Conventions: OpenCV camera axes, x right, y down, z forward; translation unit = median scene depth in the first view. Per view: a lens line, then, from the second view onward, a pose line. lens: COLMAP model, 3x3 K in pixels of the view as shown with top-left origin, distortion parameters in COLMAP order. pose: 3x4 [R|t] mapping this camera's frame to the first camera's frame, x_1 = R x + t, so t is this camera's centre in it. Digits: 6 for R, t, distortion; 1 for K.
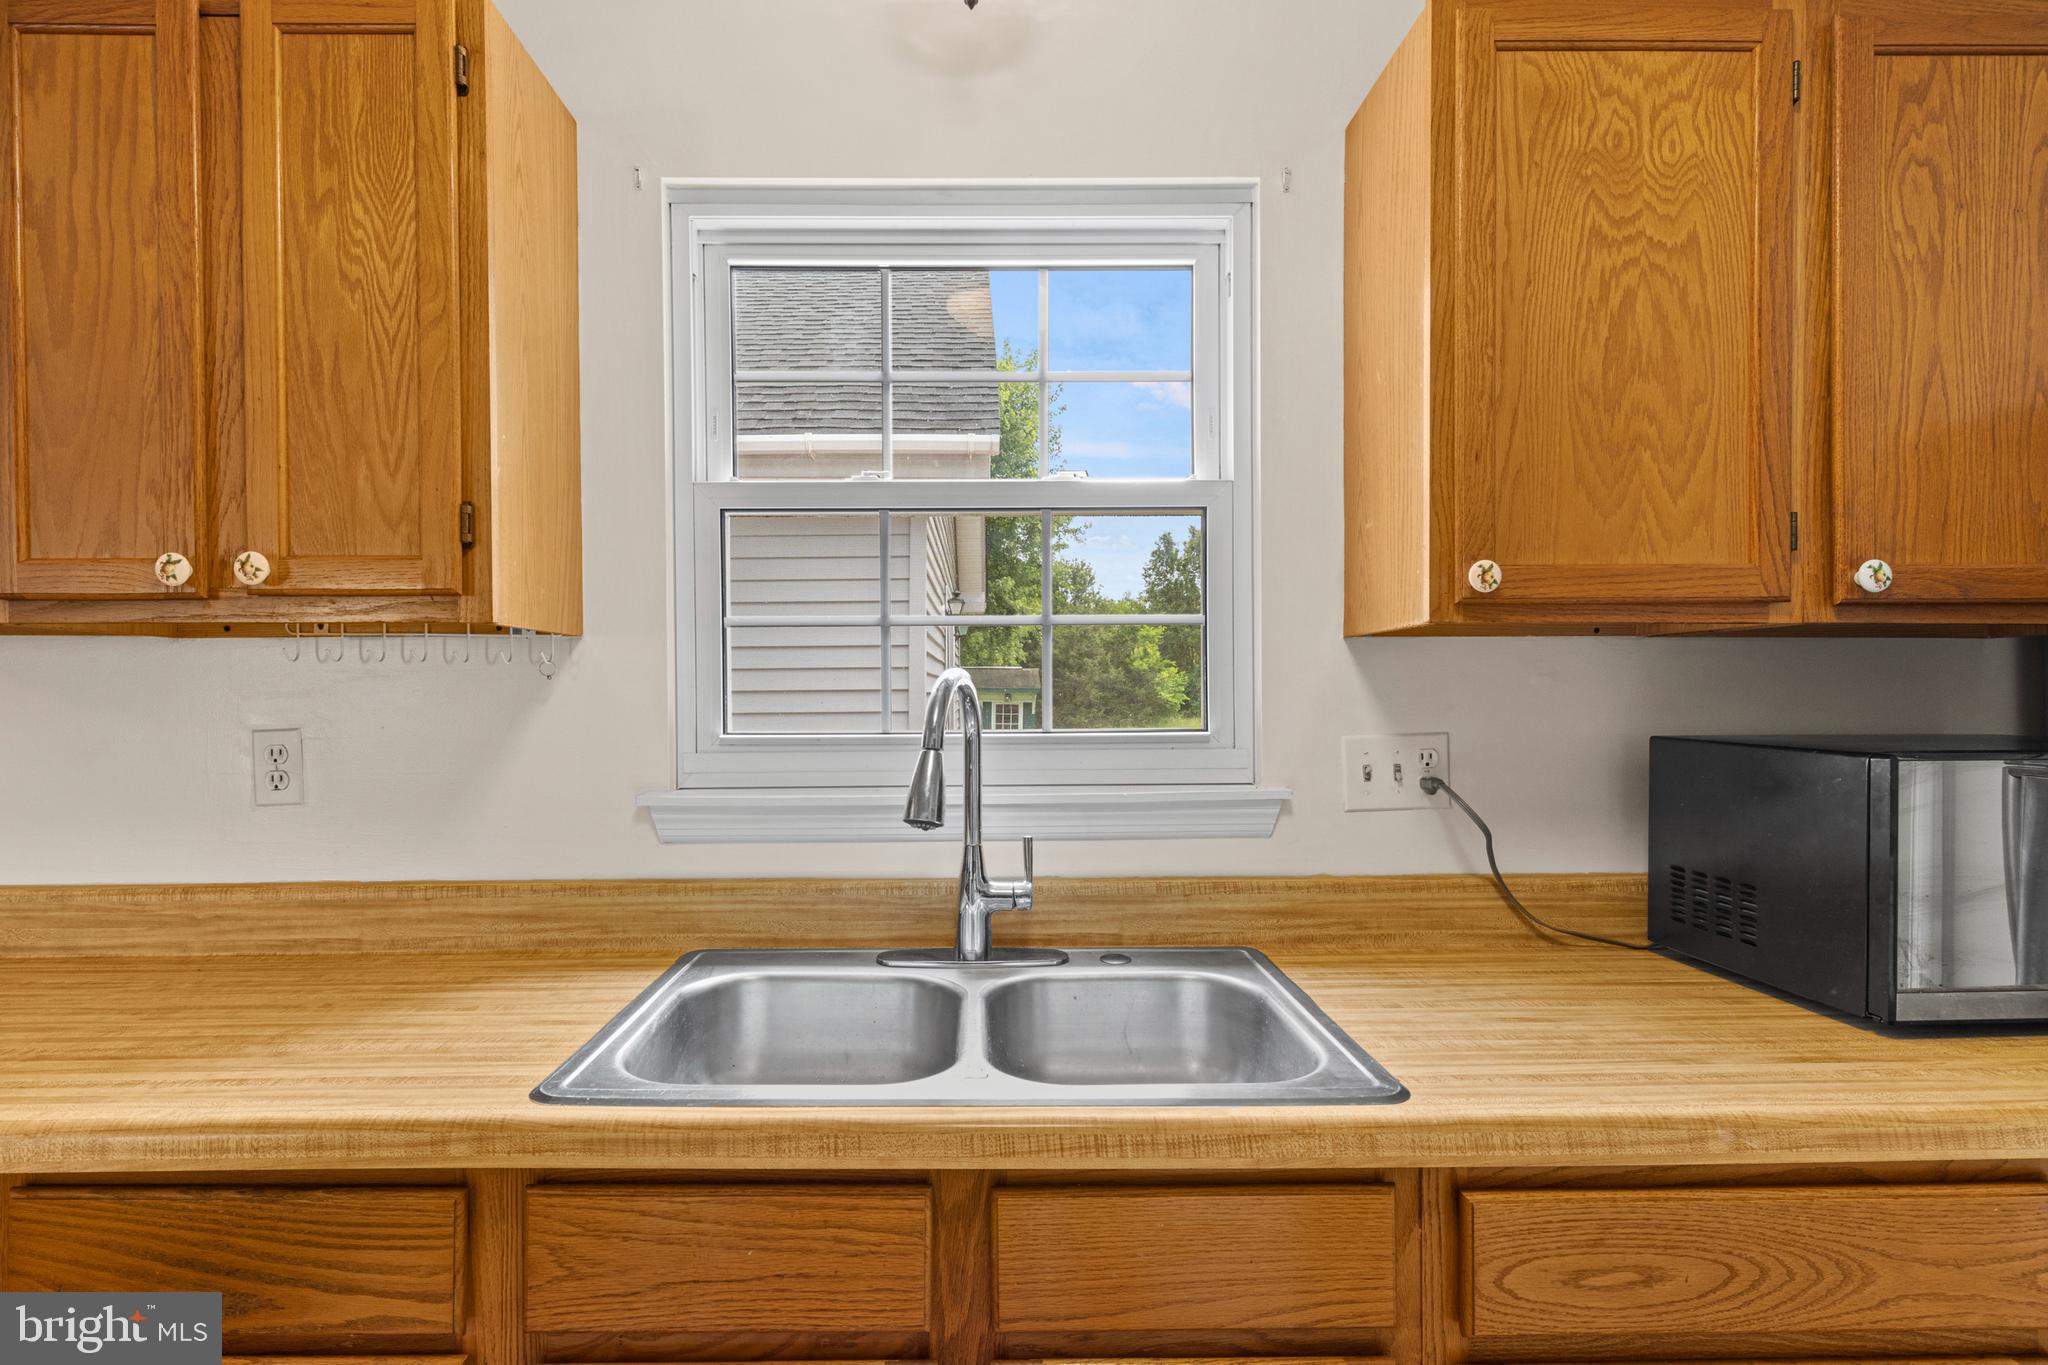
lens RADIAL K [[1022.3, 0, 1014.9], [0, 1022.3, 694.0], [0, 0, 1]] dist [-0.006299, -0.002313]
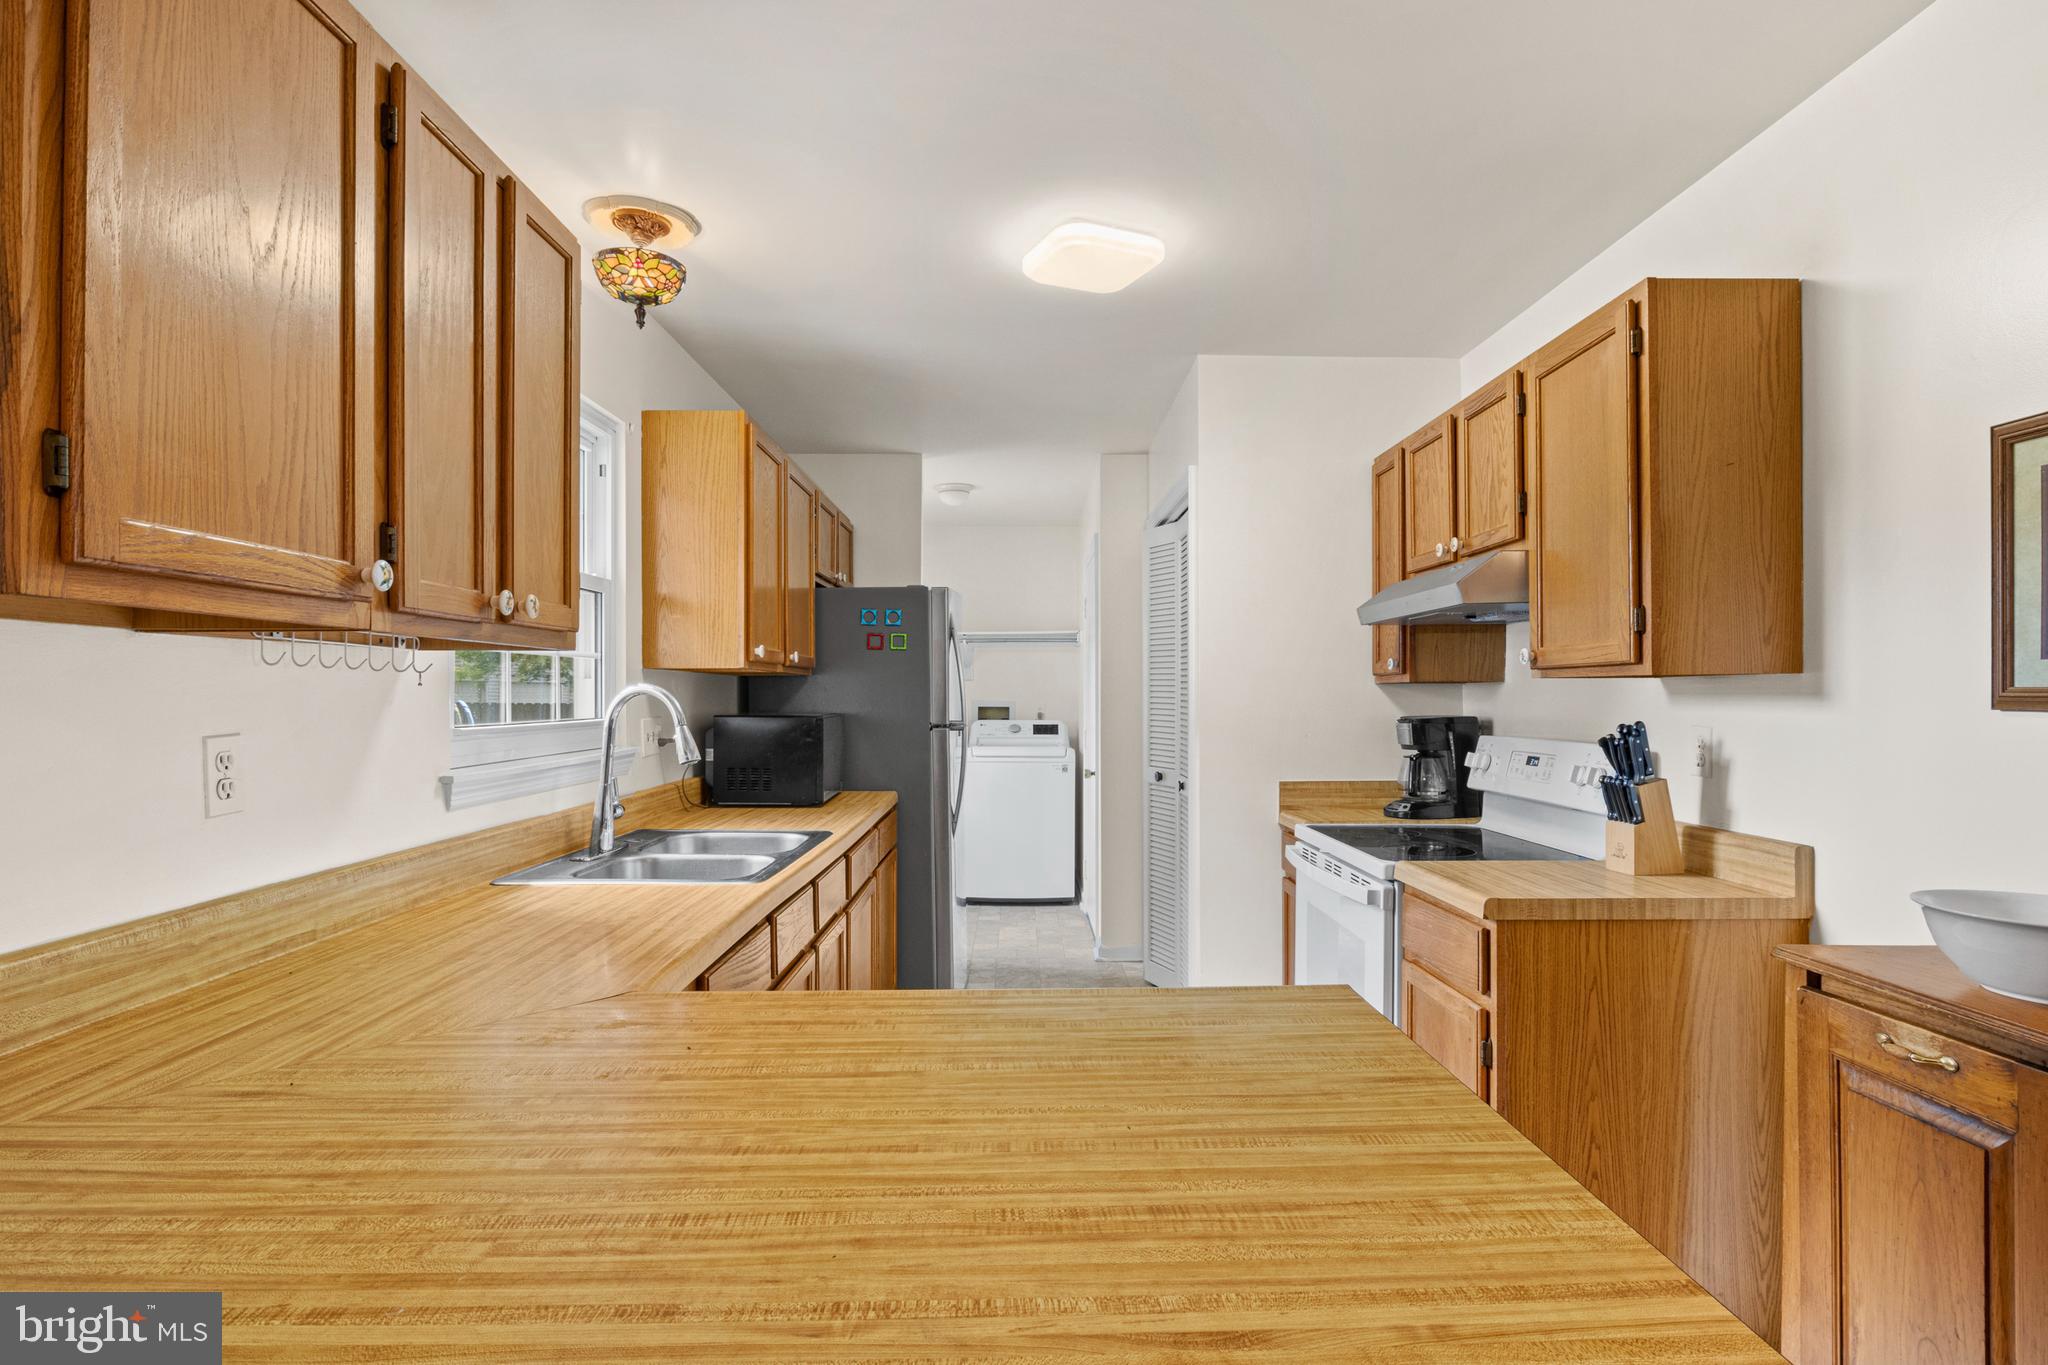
lens RADIAL K [[1022.3, 0, 1027.0], [0, 1022.3, 688.4], [0, 0, 1]] dist [-0.006299, -0.002313]
pose [[0.024753, 0.012206, 0.999619, -1.669525], [0.004647, 0.999913, -0.012325, 0.011695], [-0.999683, 0.004951, 0.024694, 0.251640]]
